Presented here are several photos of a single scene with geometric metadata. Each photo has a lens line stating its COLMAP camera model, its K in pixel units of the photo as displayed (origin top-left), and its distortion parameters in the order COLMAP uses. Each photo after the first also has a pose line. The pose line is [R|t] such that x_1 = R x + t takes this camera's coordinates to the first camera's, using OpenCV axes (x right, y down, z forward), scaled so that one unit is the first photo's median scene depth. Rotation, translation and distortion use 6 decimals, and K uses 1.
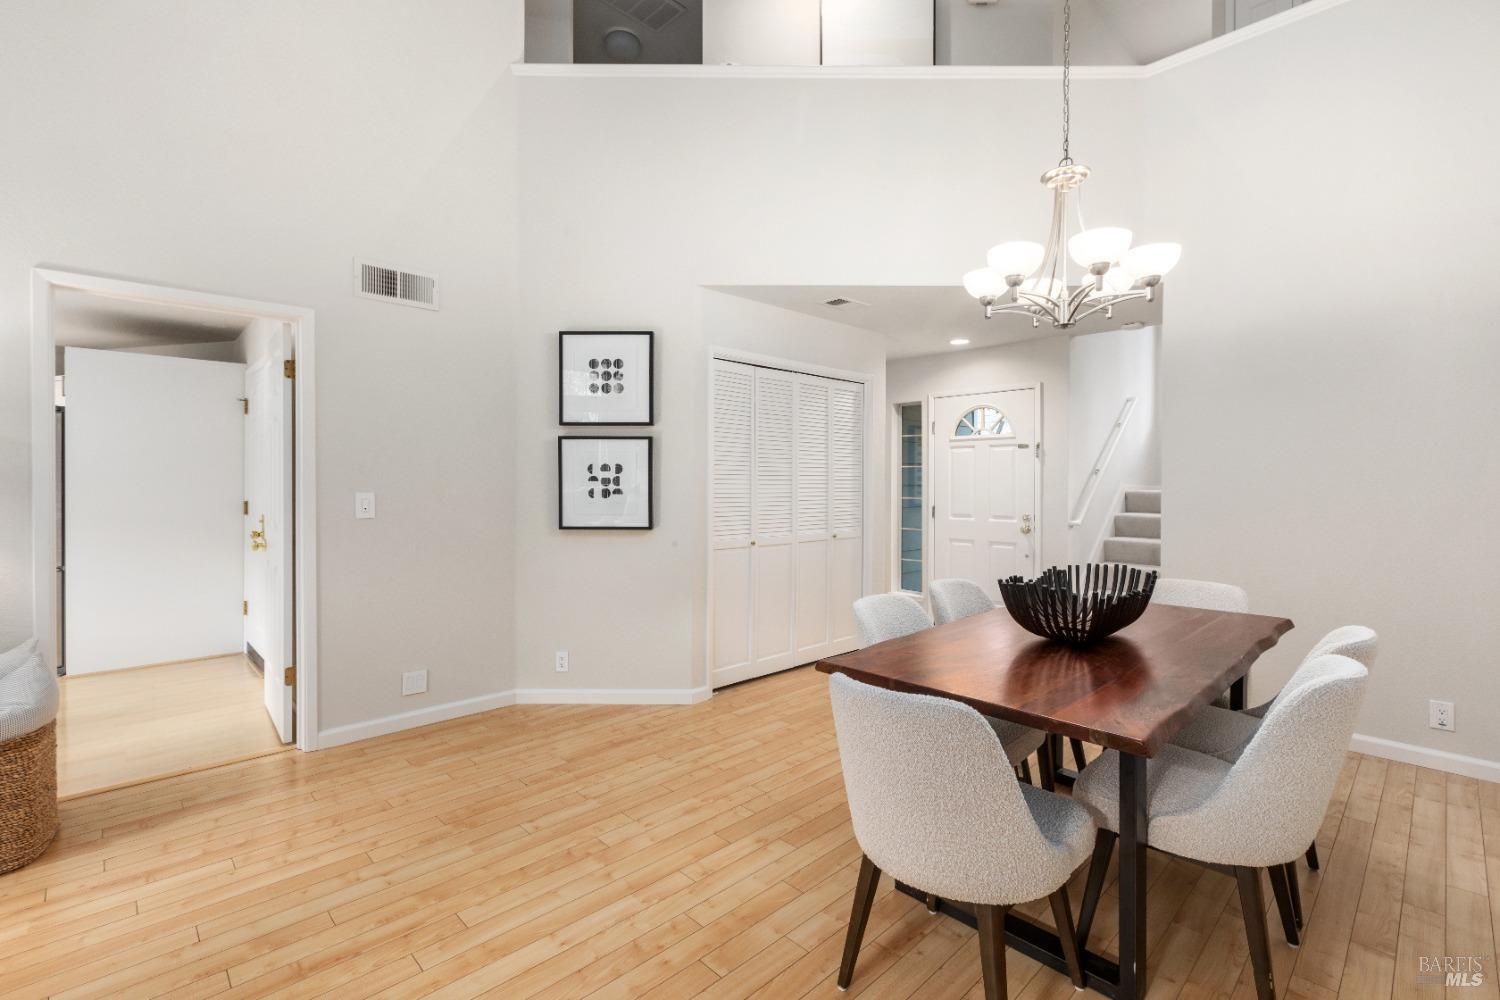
lens RADIAL K [[679.7, 0, 765.0], [0, 679.7, 484.9], [0, 0, 1]] dist [0.001240, 0.000181]
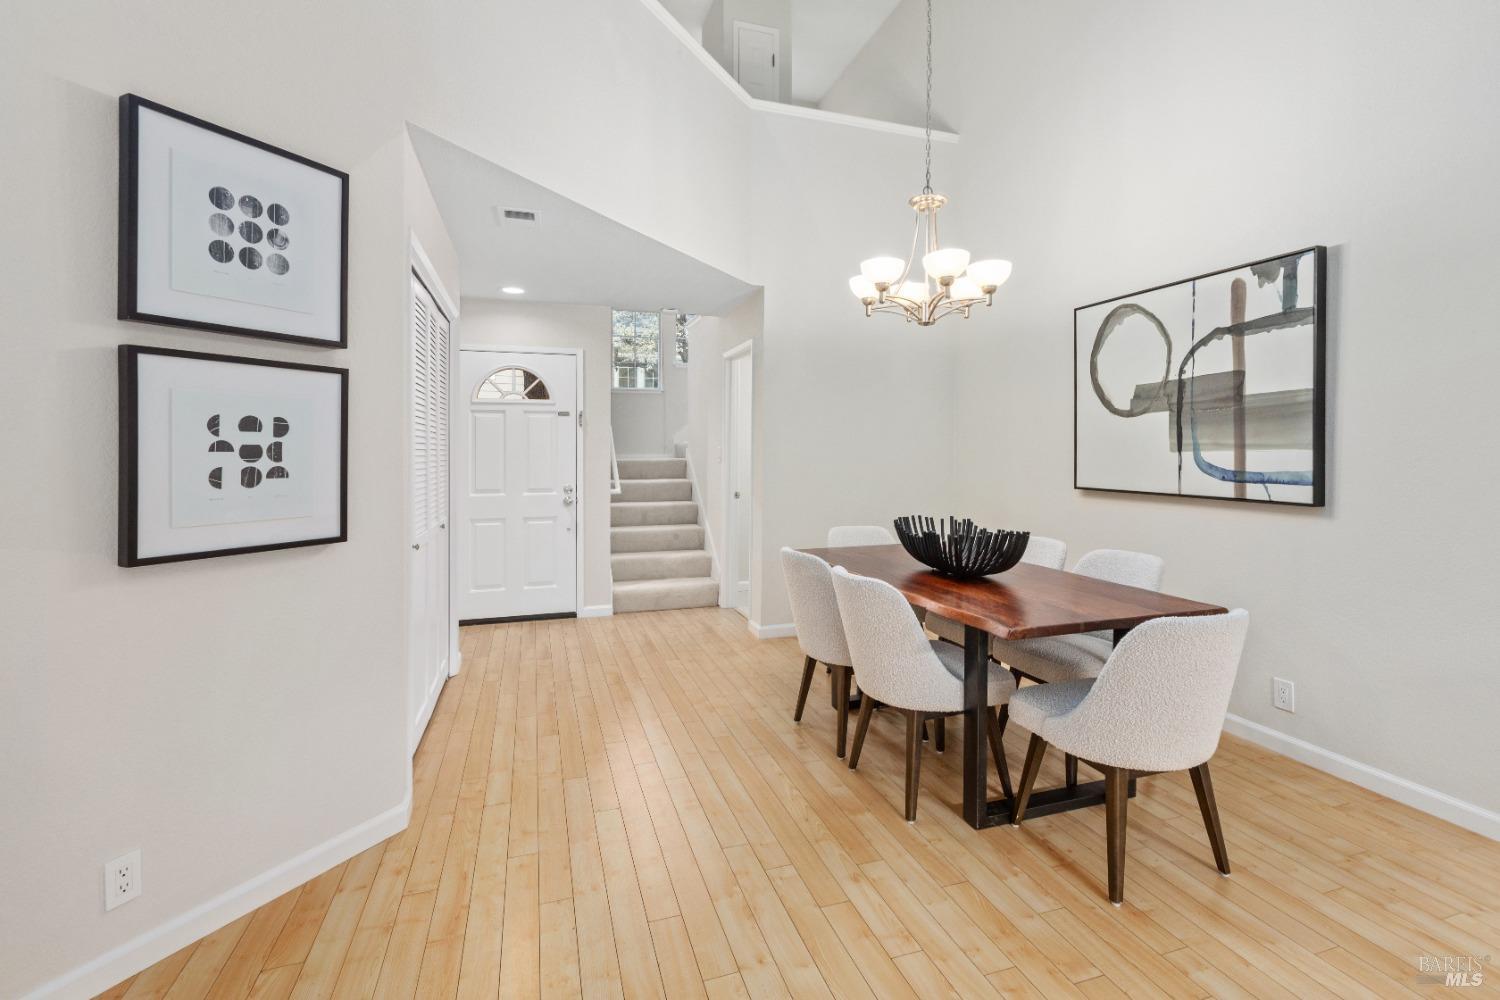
lens RADIAL K [[687.2, 0, 760.9], [0, 687.2, 461.6], [0, 0, 1]] dist [-0.001245, -0.000253]
pose [[0.438194, -0.016262, 0.898733, -0.514006], [0.008015, 0.999867, 0.014185, -0.002615], [-0.898845, 0.000988, 0.438266, 0.464564]]
